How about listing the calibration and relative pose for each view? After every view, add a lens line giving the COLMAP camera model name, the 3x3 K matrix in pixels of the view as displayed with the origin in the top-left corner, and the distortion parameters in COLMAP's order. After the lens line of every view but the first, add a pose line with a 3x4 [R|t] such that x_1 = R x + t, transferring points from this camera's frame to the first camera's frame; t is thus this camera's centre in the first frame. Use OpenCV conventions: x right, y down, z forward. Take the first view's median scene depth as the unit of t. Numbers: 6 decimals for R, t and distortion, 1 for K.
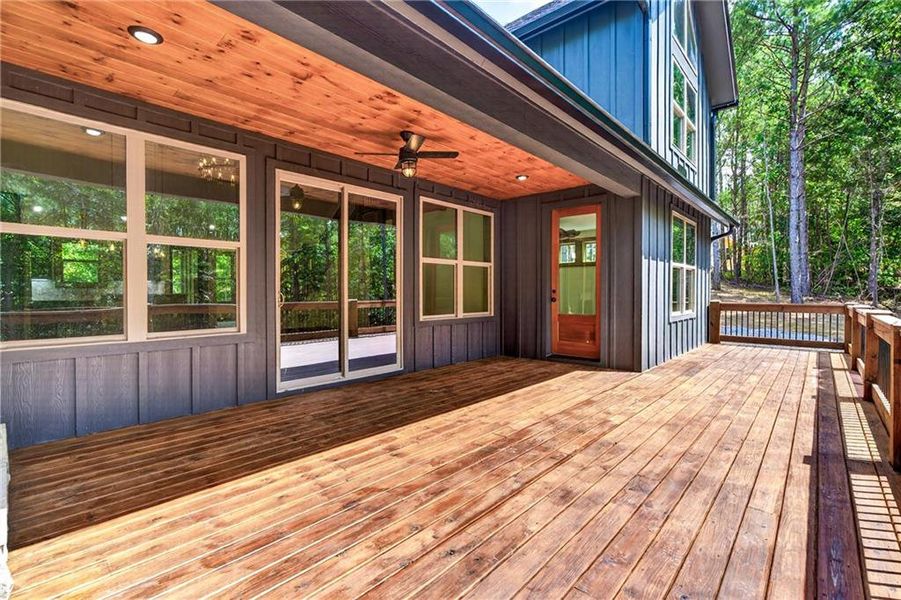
lens RADIAL K [[410.1, 0, 450.4], [0, 410.1, 293.2], [0, 0, 1]] dist [-0.011955, 0.004557]
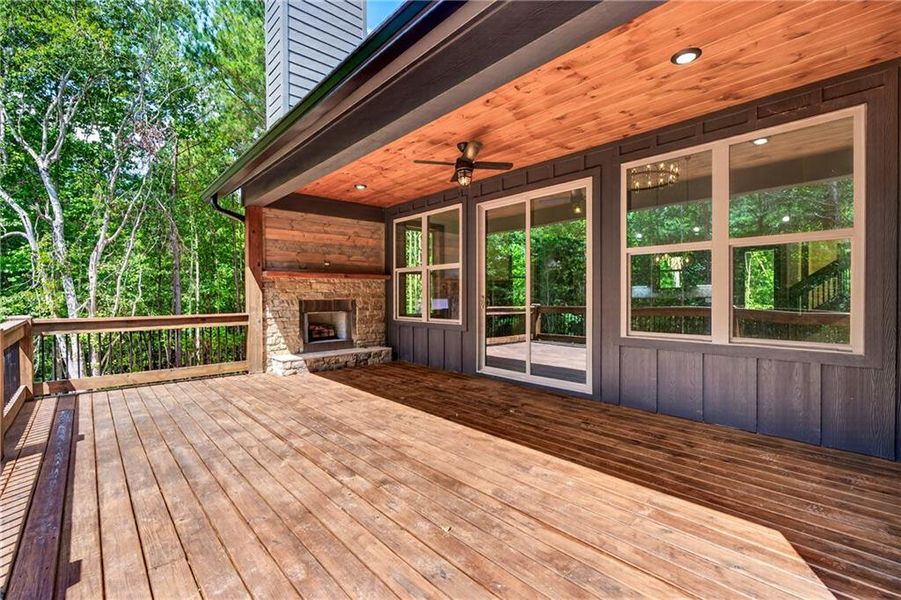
lens RADIAL K [[410.1, 0, 446.9], [0, 410.1, 300.6], [0, 0, 1]] dist [-0.011955, 0.004557]
pose [[-0.108893, 0.012011, -0.993981, 1.098702], [-0.003395, 0.999917, 0.012455, -0.007006], [0.994048, 0.004731, -0.108843, 1.255566]]
